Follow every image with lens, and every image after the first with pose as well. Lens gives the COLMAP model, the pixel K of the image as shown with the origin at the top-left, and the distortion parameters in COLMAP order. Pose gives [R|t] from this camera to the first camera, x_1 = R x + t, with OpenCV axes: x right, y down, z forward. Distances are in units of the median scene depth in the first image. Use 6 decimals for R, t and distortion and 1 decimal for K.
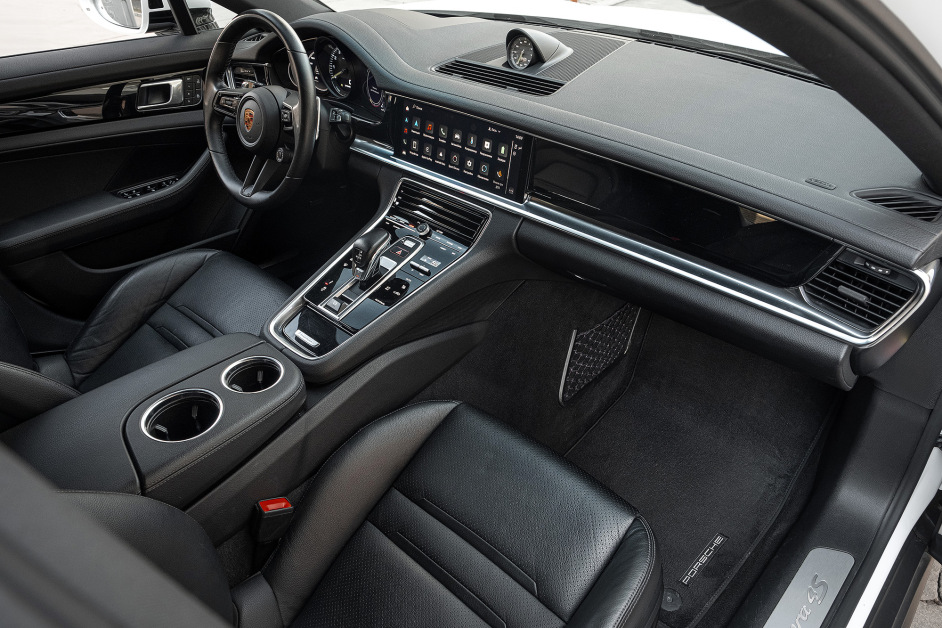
lens RADIAL K [[676.9, 0, 492.9], [0, 676.9, 319.7], [0, 0, 1]] dist [-0.019188, 0.008297]
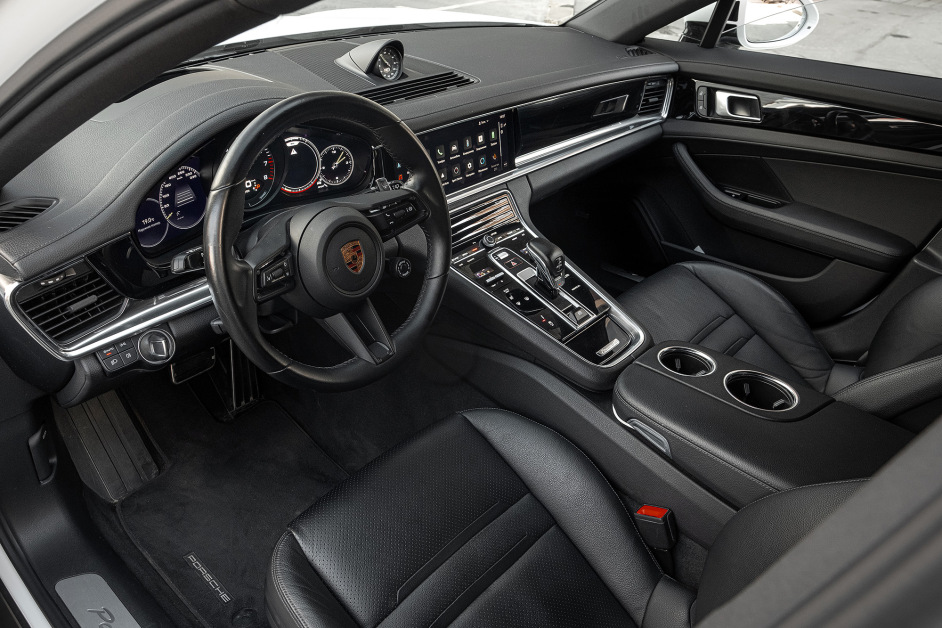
lens RADIAL K [[676.9, 0, 425.0], [0, 676.9, 337.7], [0, 0, 1]] dist [-0.019188, 0.008297]
pose [[0.018814, -0.548386, 0.836013, -0.964594], [0.543482, 0.707448, 0.451823, -0.507029], [-0.839210, 0.445858, 0.311348, 0.787667]]
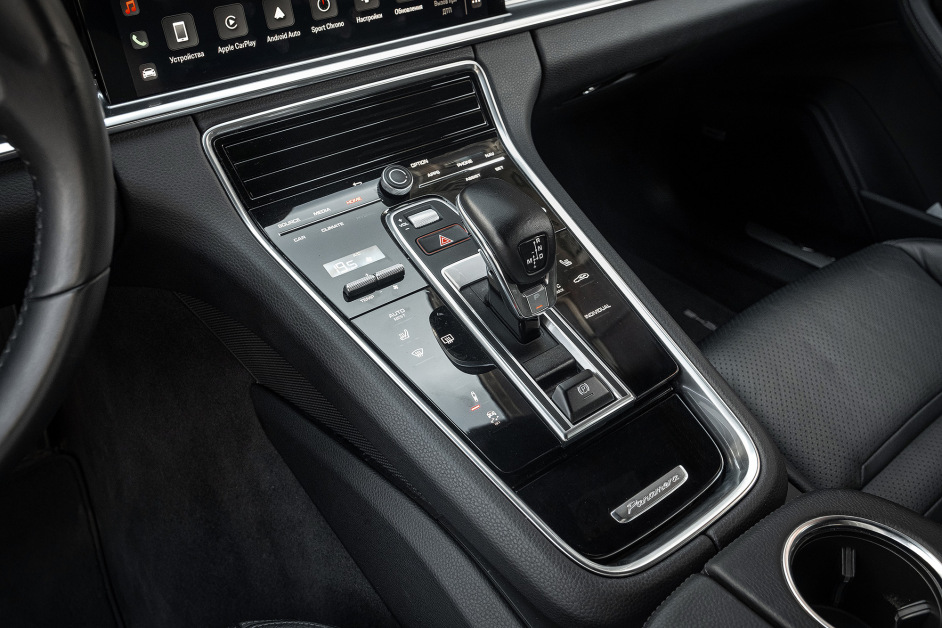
lens RADIAL K [[816.0, 0, 469.8], [0, 816.0, 305.2], [0, 0, 1]] dist [-0.014123, -0.013088]
pose [[0.158498, -0.567511, 0.807967, -0.507993], [0.552113, 0.729358, 0.403990, -0.239742], [-0.818566, 0.382057, 0.428932, 0.739813]]
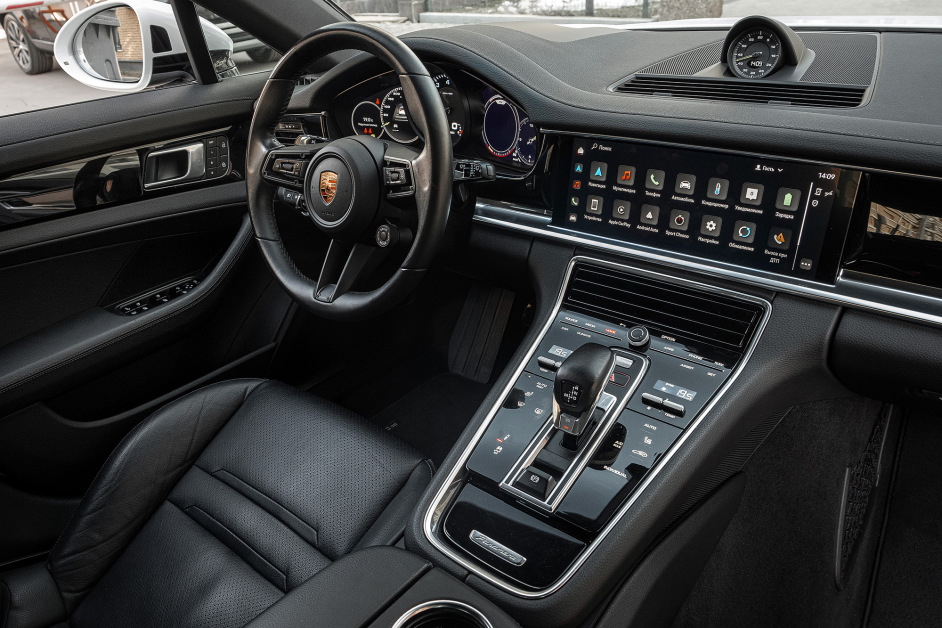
lens RADIAL K [[676.9, 0, 458.6], [0, 676.9, 318.8], [0, 0, 1]] dist [-0.019188, 0.008297]
pose [[0.996578, -0.079542, 0.022497, -0.265145], [0.081413, 0.991599, -0.100517, -0.094932], [-0.014312, 0.102005, 0.994681, 0.363978]]
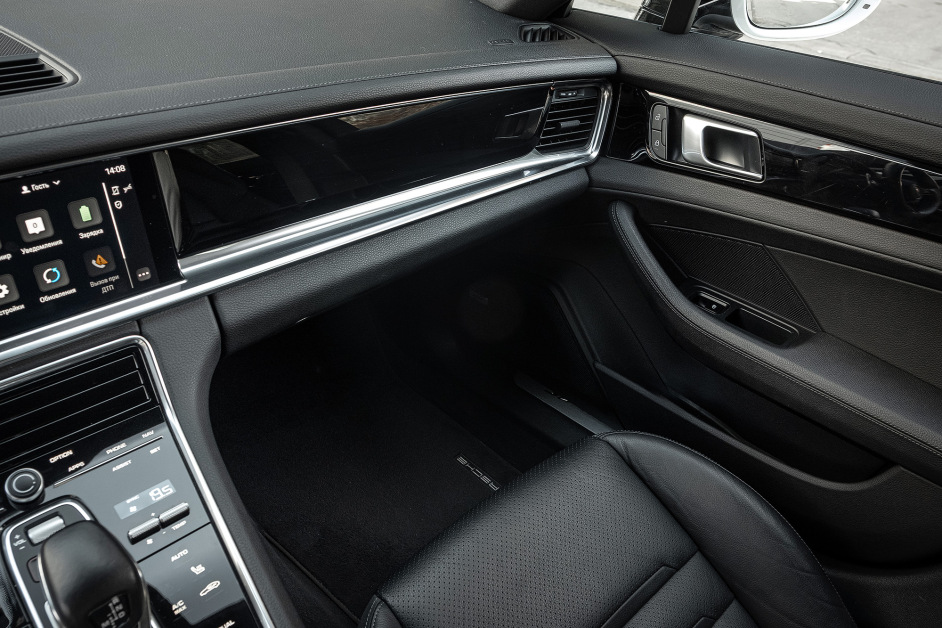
lens RADIAL K [[717.8, 0, 466.7], [0, 717.8, 303.9], [0, 0, 1]] dist [-0.010712, -0.002967]
pose [[0.042815, -0.523054, 0.851223, -0.372540], [0.503521, 0.747185, 0.433799, -0.250707], [-0.862921, 0.410036, 0.295359, 0.575309]]
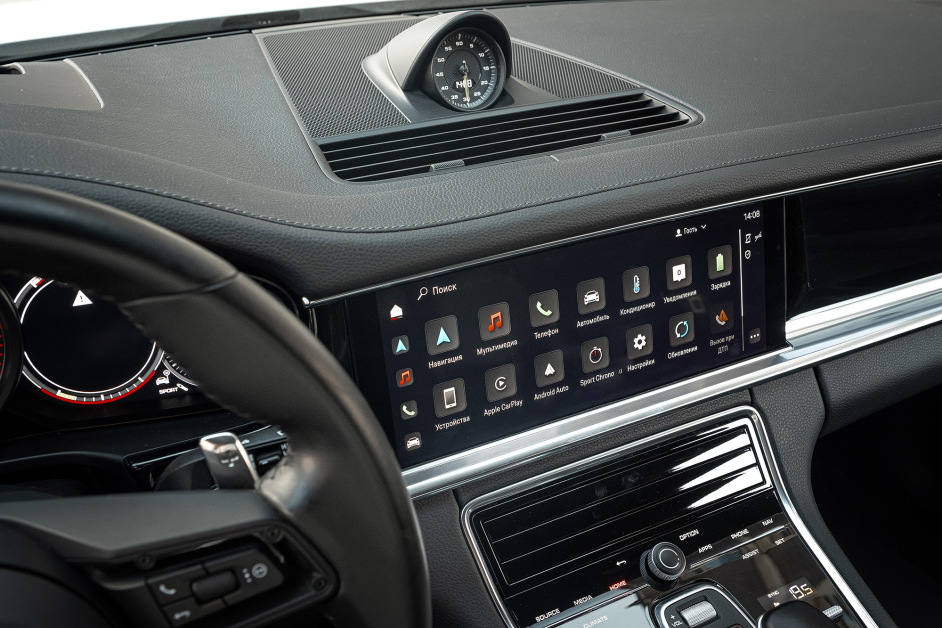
lens RADIAL K [[987.0, 0, 462.7], [0, 987.0, 309.2], [0, 0, 1]] dist [-0.035372, 0.000000]
pose [[0.316263, -0.413499, 0.853813, -0.492216], [0.541189, 0.817833, 0.195611, -0.377627], [-0.779162, 0.400210, 0.482431, 0.741160]]
